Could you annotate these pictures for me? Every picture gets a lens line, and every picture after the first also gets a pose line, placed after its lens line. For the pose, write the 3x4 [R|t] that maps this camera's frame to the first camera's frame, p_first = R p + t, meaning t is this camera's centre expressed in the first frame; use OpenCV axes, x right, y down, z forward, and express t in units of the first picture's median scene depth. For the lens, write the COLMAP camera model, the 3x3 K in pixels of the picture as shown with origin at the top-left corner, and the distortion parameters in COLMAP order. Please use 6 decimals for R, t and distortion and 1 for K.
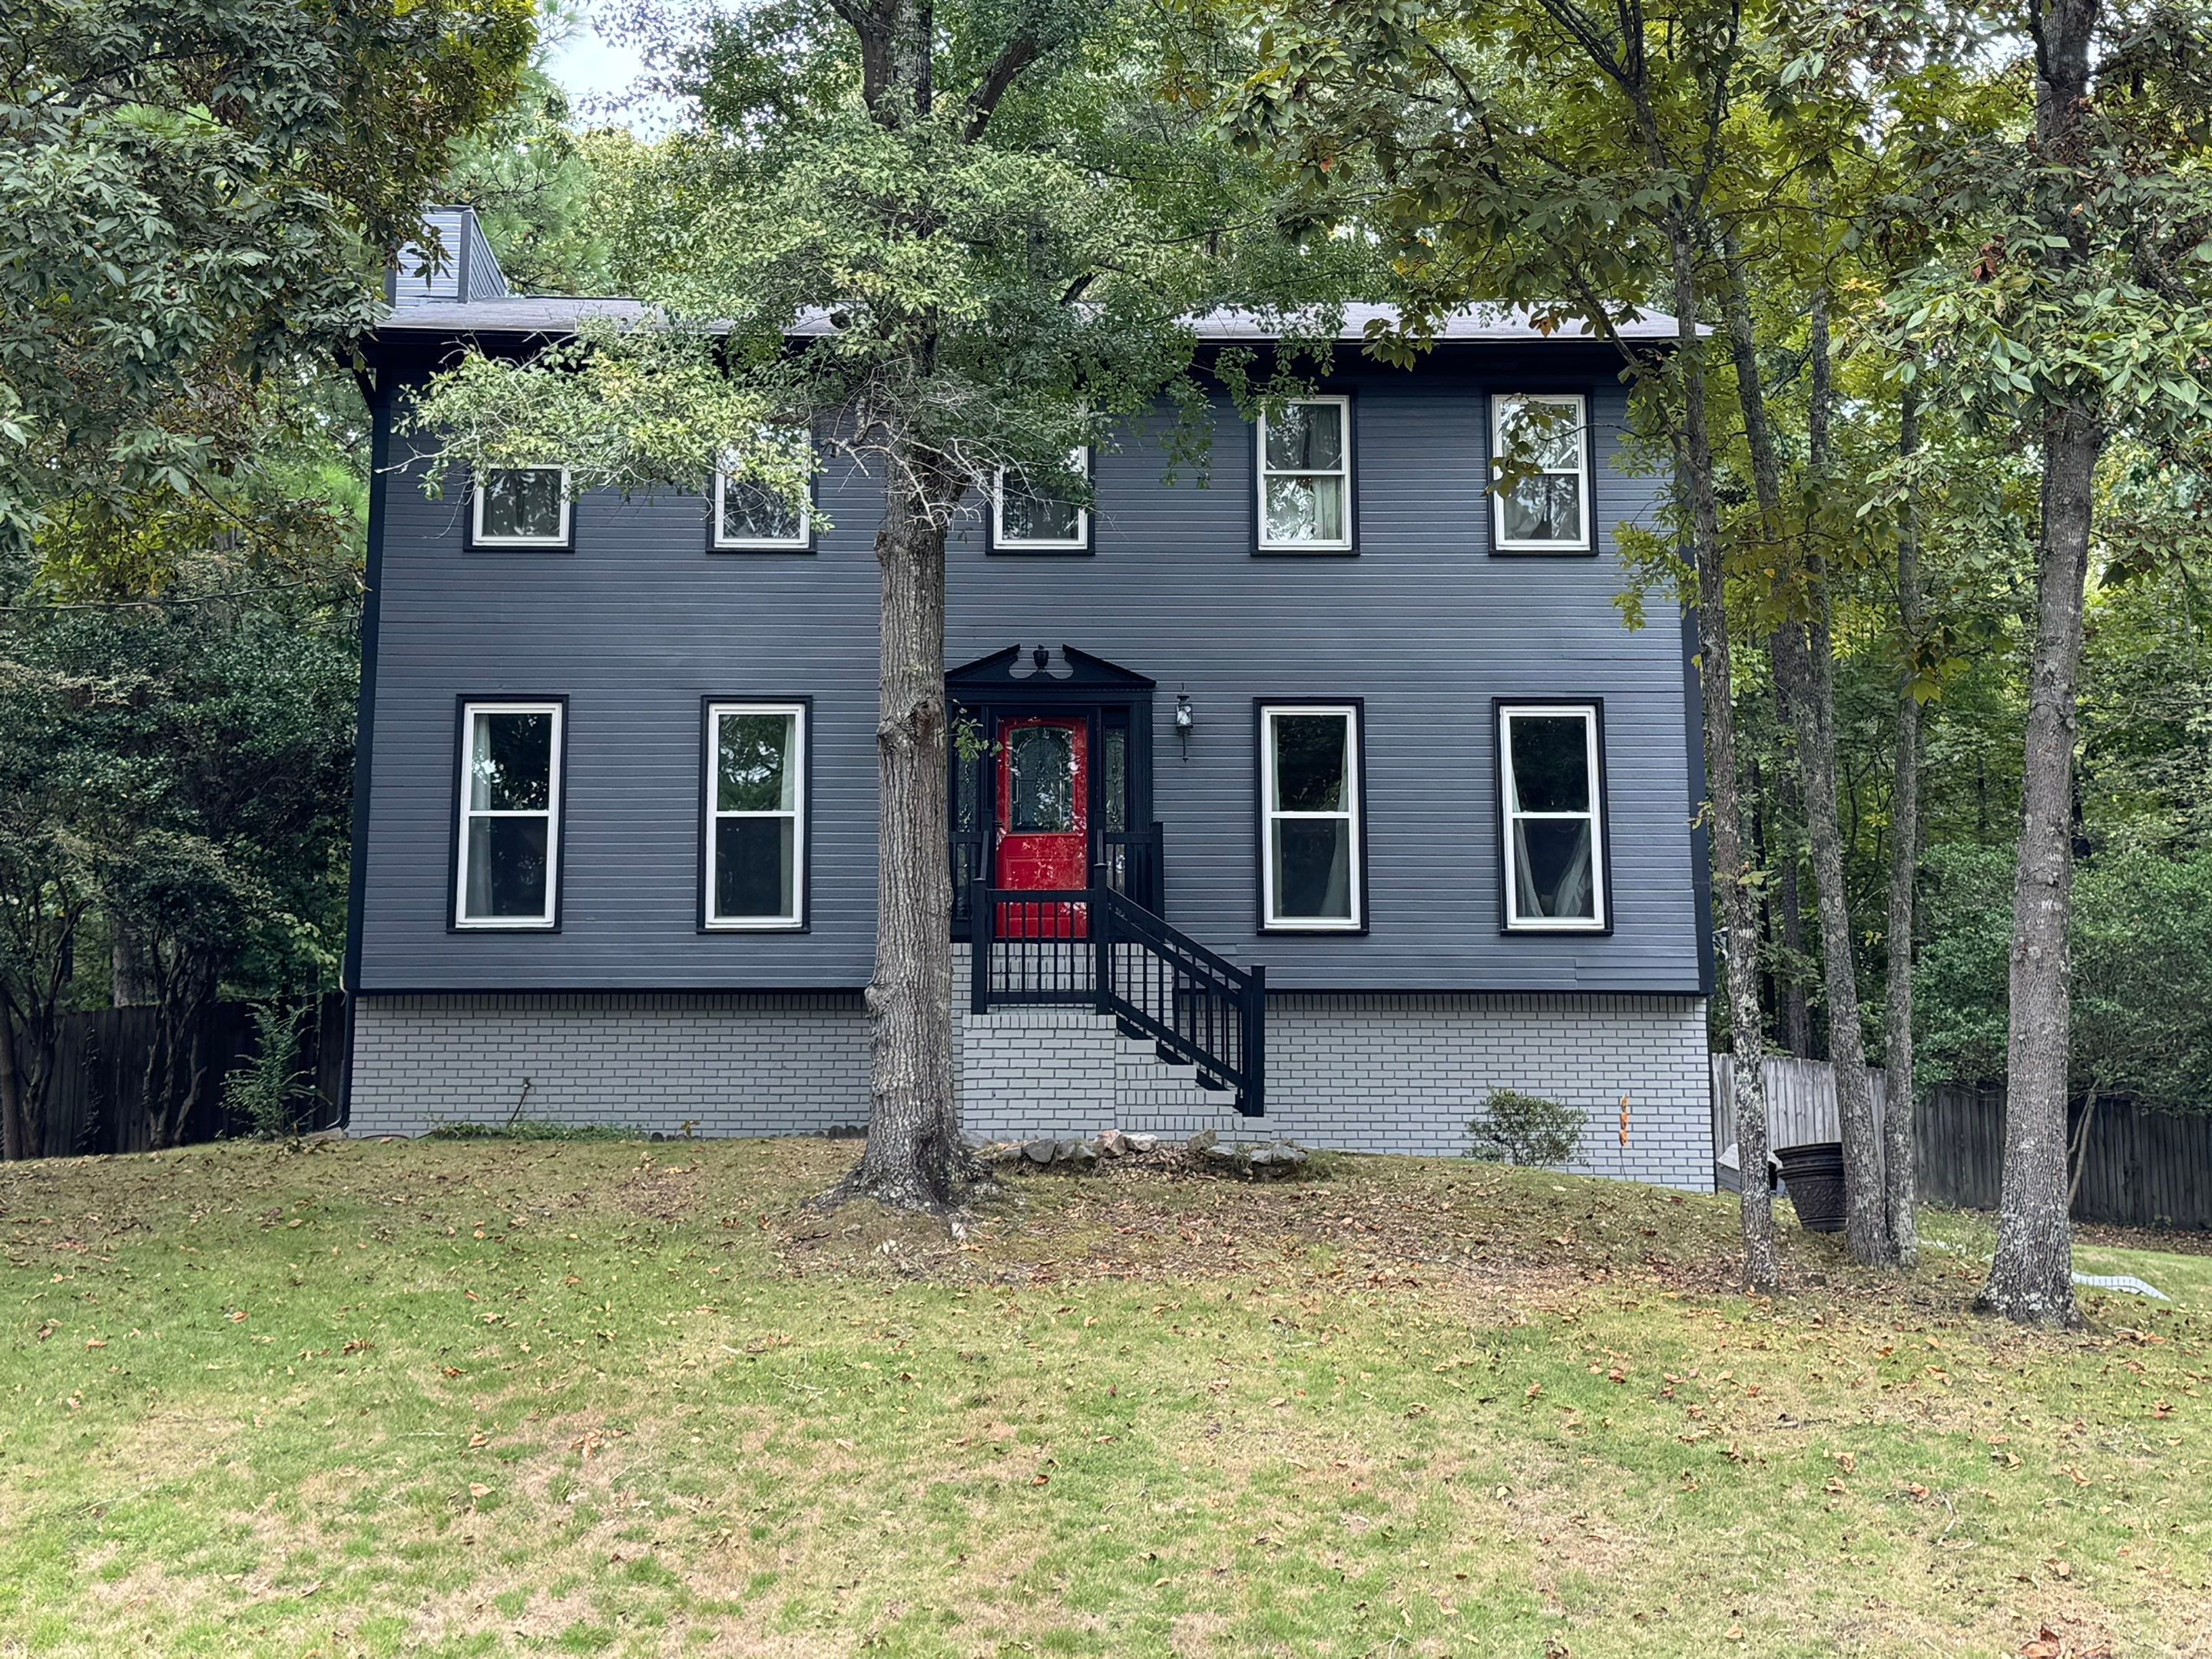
lens RADIAL K [[2888.5, 0, 1110.3], [0, 2888.5, 825.6], [0, 0, 1]] dist [0.105039, -0.408069]
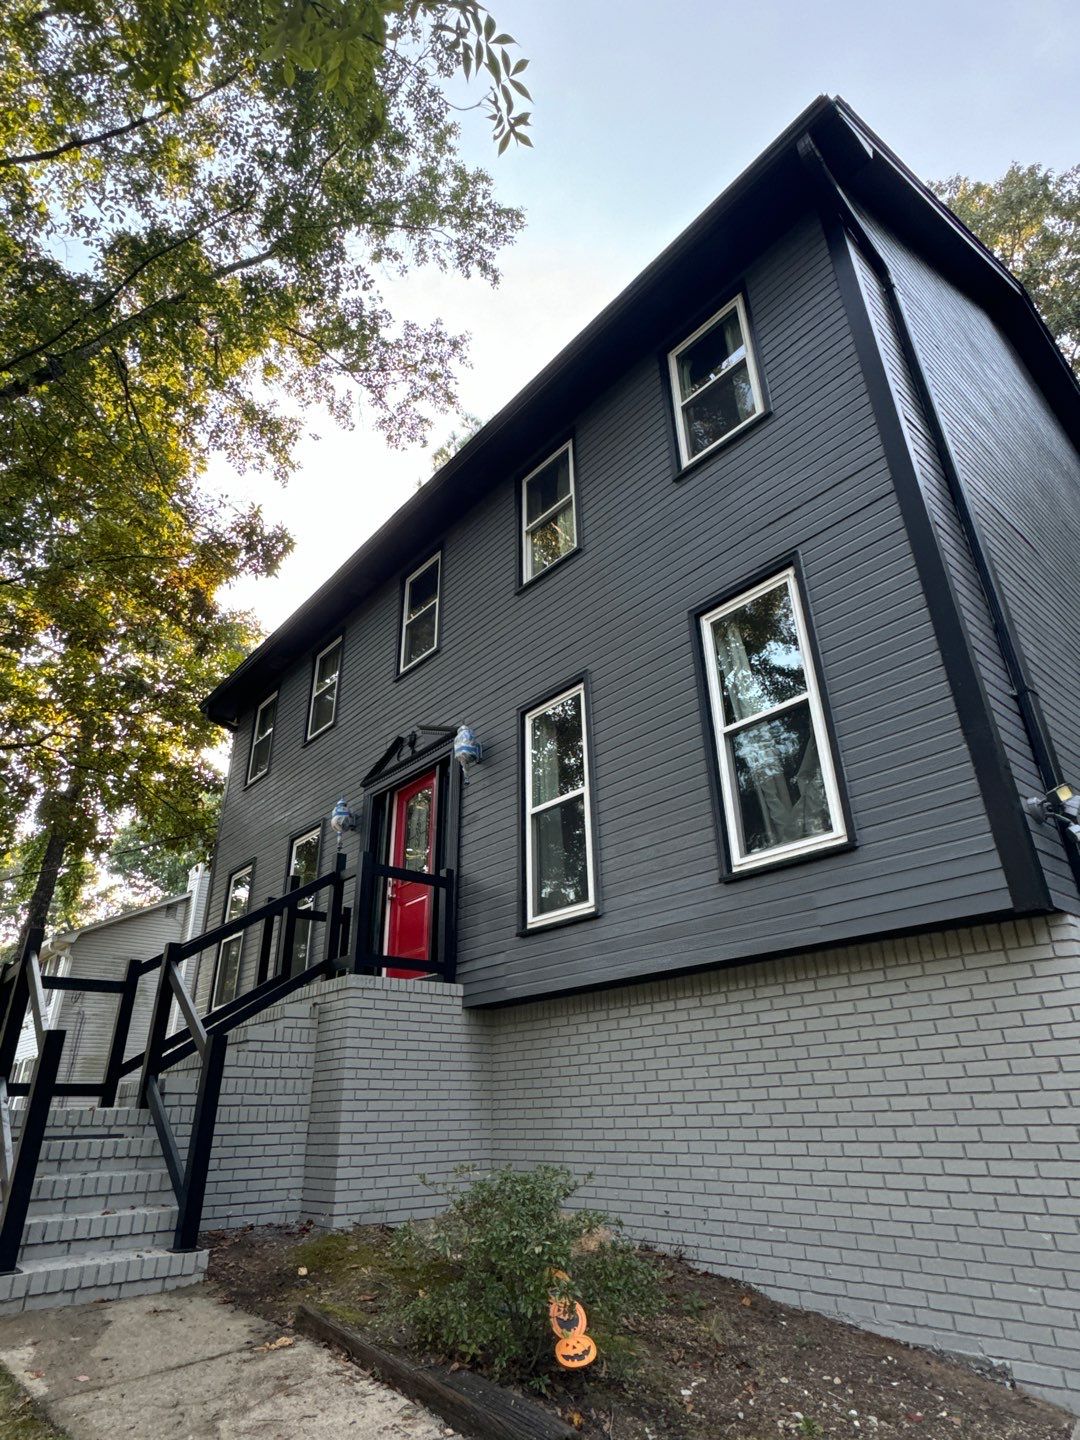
lens RADIAL K [[811.4, 0, 542.1], [0, 811.4, 707.5], [0, 0, 1]] dist [-0.004248, -0.000432]
pose [[0.638095, -0.359442, -0.680909, 0.296026], [0.192172, 0.930706, -0.311217, 0.057666], [0.745590, 0.067734, 0.662953, 0.912448]]
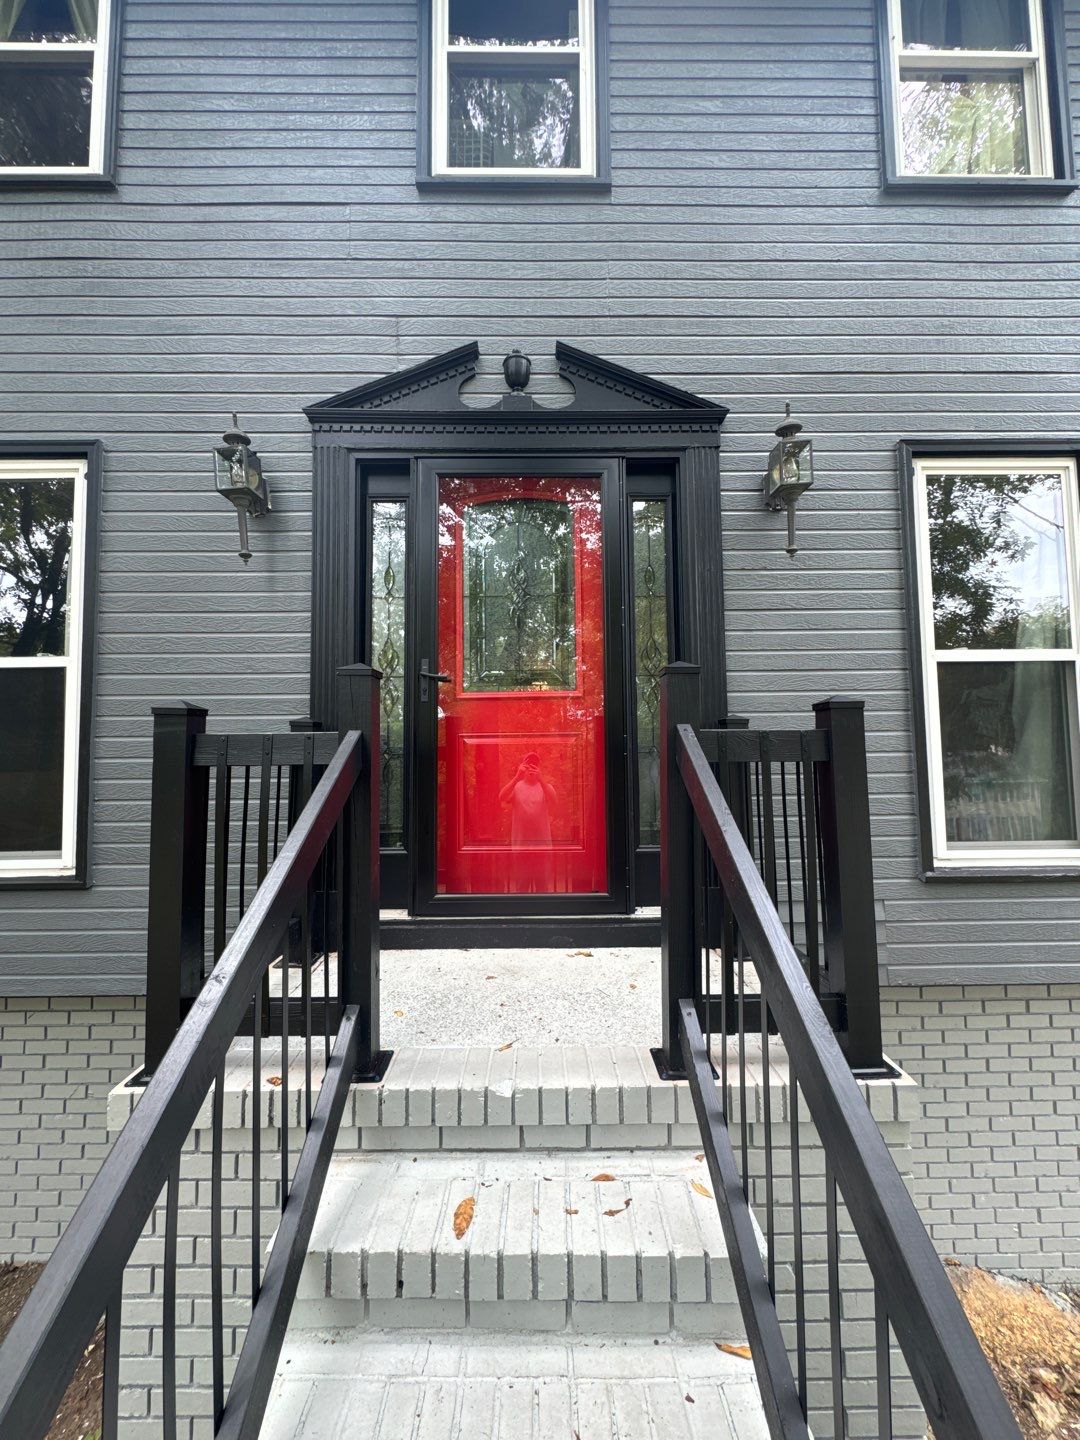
lens RADIAL K [[581.8, 0, 541.5], [0, 581.8, 730.5], [0, 0, 1]] dist [-0.004055, -0.000193]
pose [[0.999930, -0.008198, -0.008530, -0.021288], [0.009448, 0.987270, 0.158770, -0.008597], [0.007120, -0.158839, 0.987279, 0.997161]]
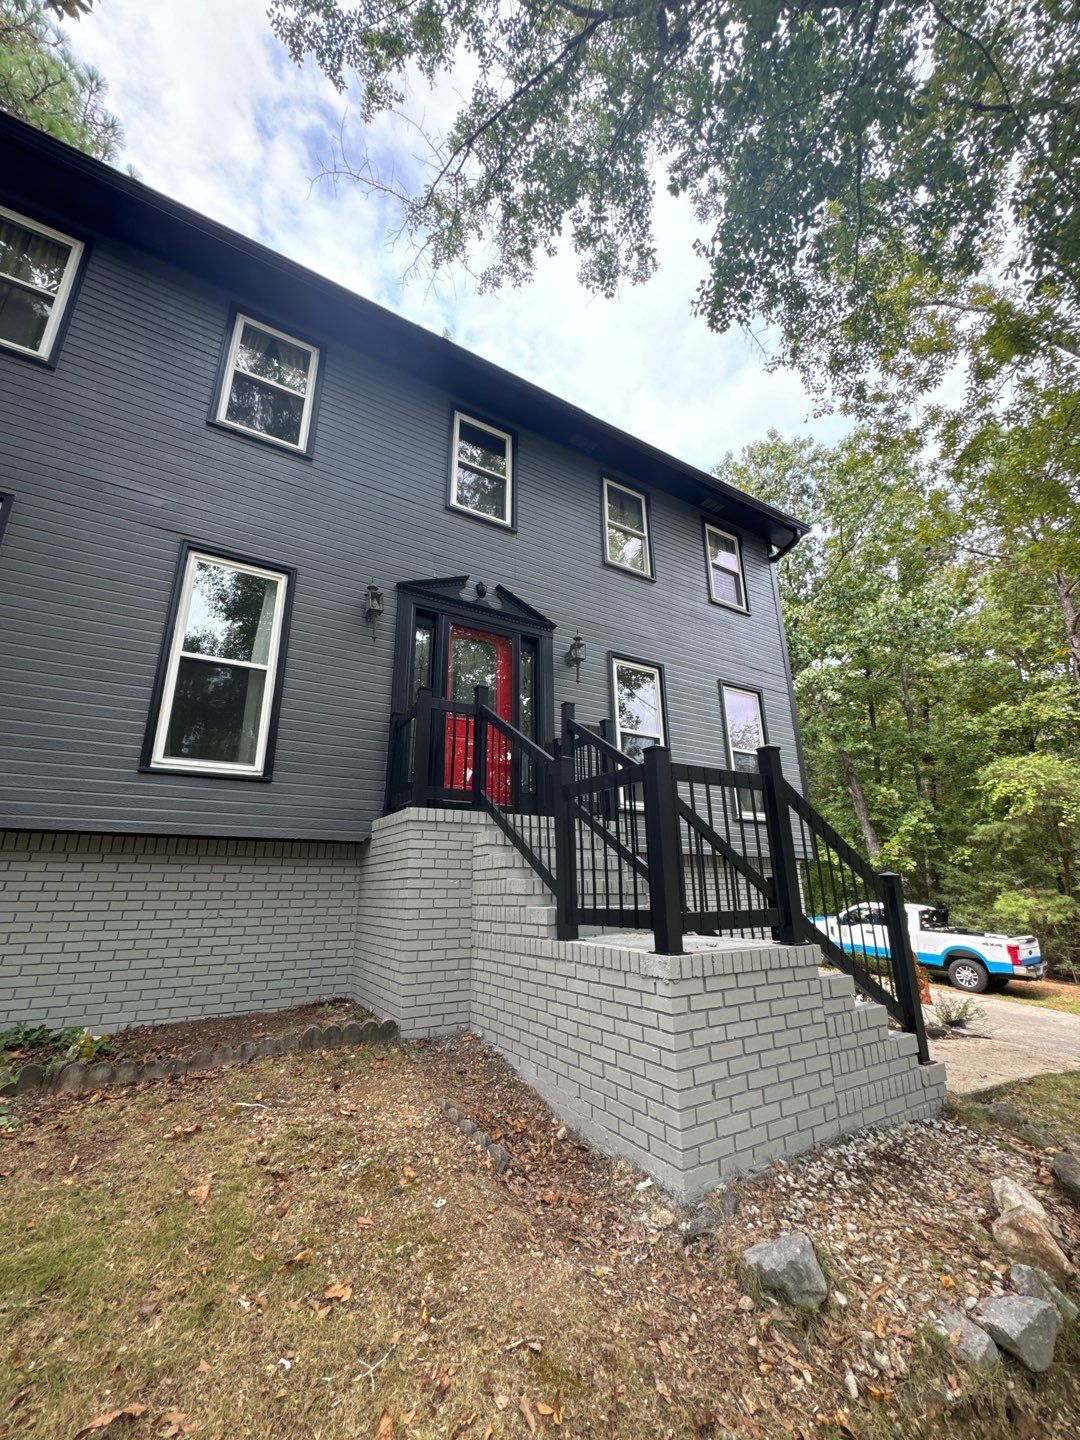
lens RADIAL K [[569.5, 0, 541.0], [0, 569.5, 722.0], [0, 0, 1]] dist [-0.004585, 0.000571]
pose [[0.862149, 0.140199, 0.486871, -0.135526], [-0.104976, 0.989530, -0.099052, 0.028727], [-0.495660, 0.034288, 0.867840, 0.862285]]
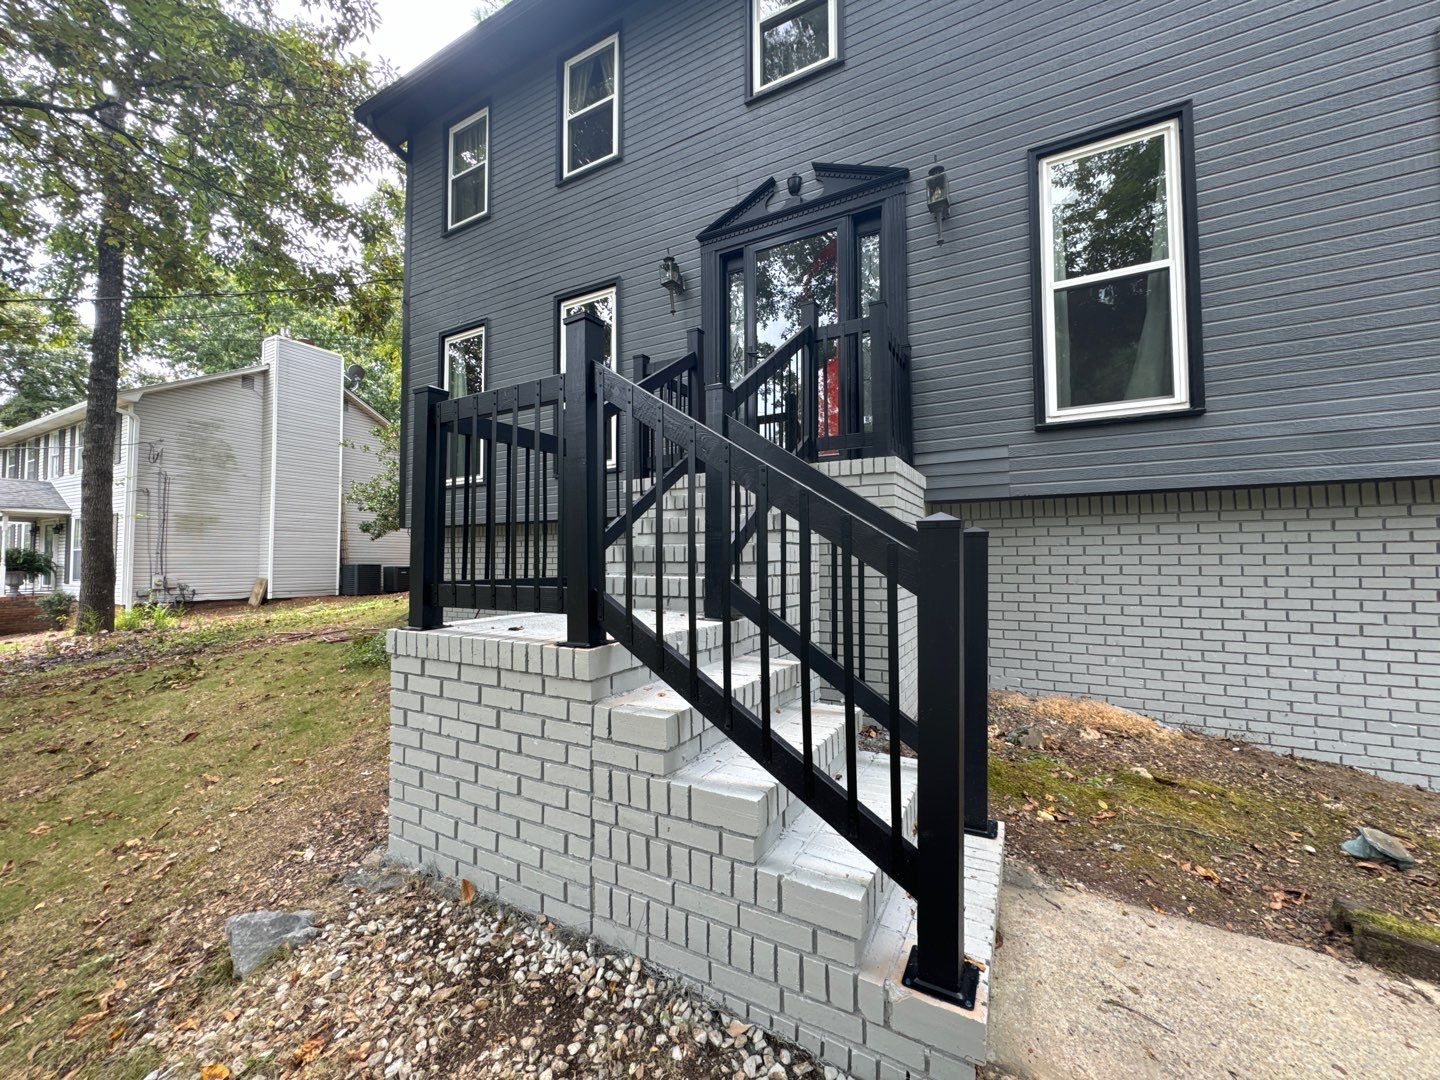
lens RADIAL K [[569.5, 0, 722.3], [0, 569.5, 541.7], [0, 0, 1]] dist [-0.004585, 0.000571]
pose [[0.865665, -0.018257, -0.500291, 0.060013], [0.112485, 0.980876, 0.158839, 0.036161], [0.487824, -0.193777, 0.851163, 0.895660]]
